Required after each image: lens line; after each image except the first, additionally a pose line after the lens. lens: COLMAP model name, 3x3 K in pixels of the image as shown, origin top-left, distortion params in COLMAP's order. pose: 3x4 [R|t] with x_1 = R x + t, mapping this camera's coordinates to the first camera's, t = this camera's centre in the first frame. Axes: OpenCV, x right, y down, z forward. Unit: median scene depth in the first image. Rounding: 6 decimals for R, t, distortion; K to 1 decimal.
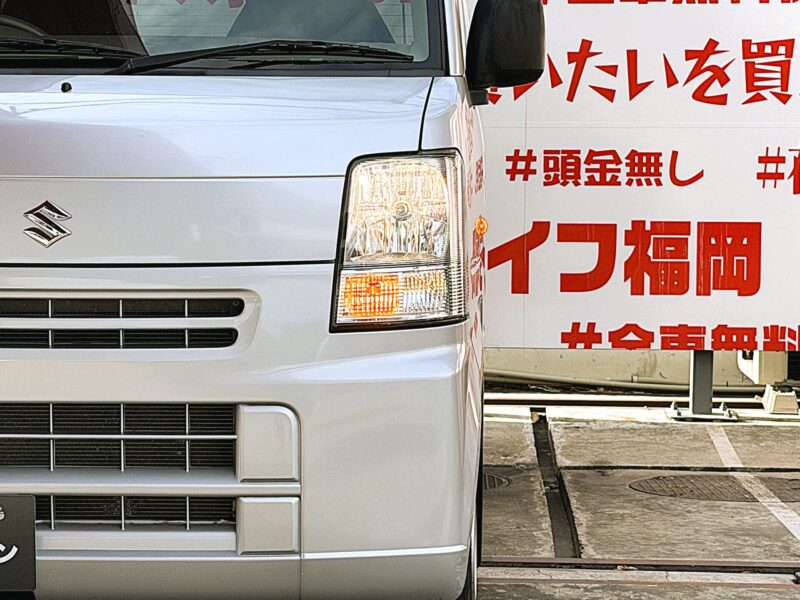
lens RADIAL K [[2106.0, 0, 400.0], [0, 2106.0, 300.0], [0, 0, 1]] dist [0.112461, 0.144241]
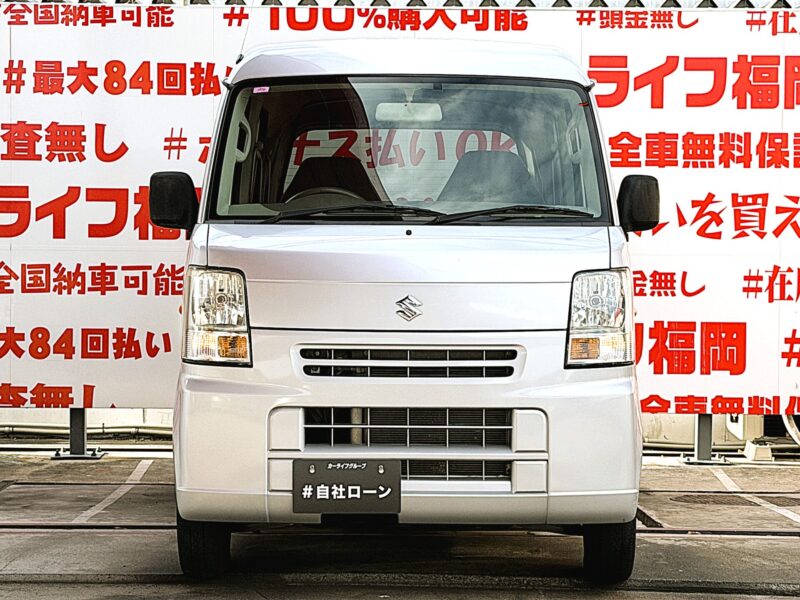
lens RADIAL K [[1996.5, 0, 400.0], [0, 1996.5, 300.0], [0, 0, 1]] dist [0.073116, 0.300253]
pose [[0.999297, 0.003531, 0.037314, -0.109206], [-0.001378, 0.998340, -0.057576, 0.025340], [-0.037455, 0.057485, 0.997644, -0.321262]]
